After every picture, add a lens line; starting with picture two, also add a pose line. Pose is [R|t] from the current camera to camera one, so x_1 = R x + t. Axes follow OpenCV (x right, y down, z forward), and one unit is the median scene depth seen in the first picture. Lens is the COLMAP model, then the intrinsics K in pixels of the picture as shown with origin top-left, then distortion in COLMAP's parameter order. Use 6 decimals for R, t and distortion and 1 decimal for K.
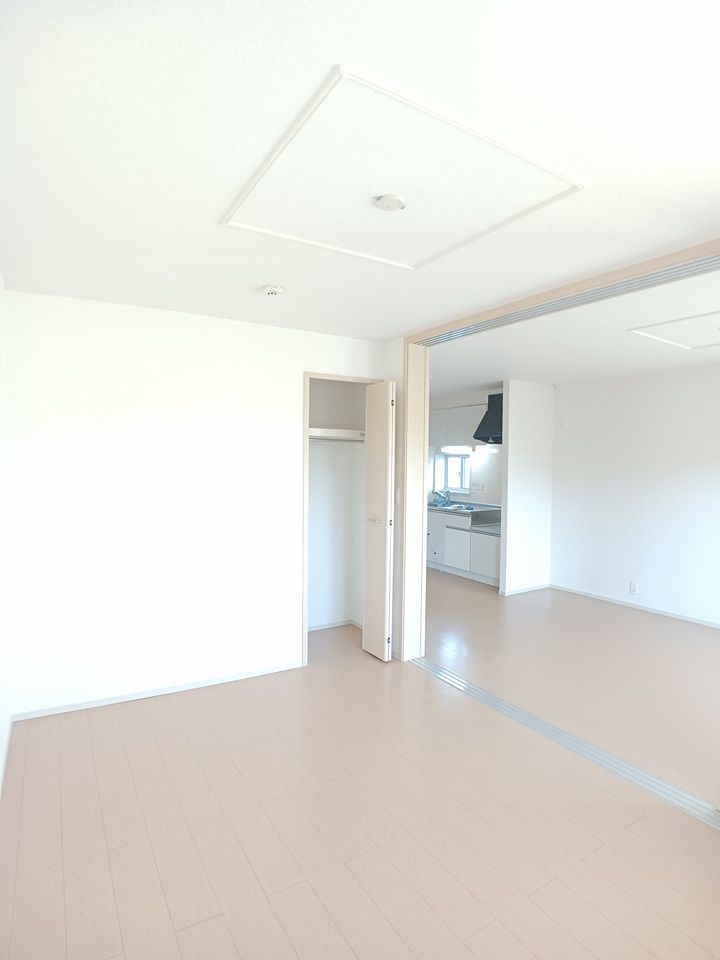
lens RADIAL K [[528.2, 0, 360.0], [0, 528.2, 480.0], [0, 0, 1]] dist [-0.063106, 0.000160]
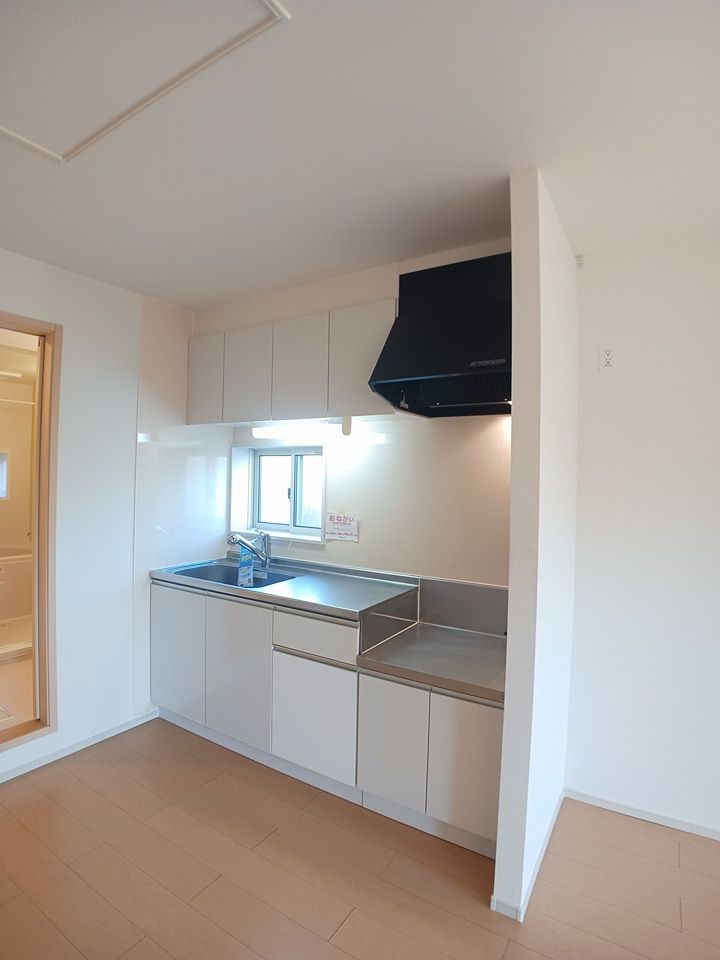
lens RADIAL K [[528.2, 0, 360.0], [0, 528.2, 480.0], [0, 0, 1]] dist [-0.063106, 0.000160]
pose [[0.911614, 0.004929, 0.411018, 0.066616], [0.004075, 0.999771, -0.021028, -0.013325], [-0.411028, 0.020844, 0.911385, 0.611634]]
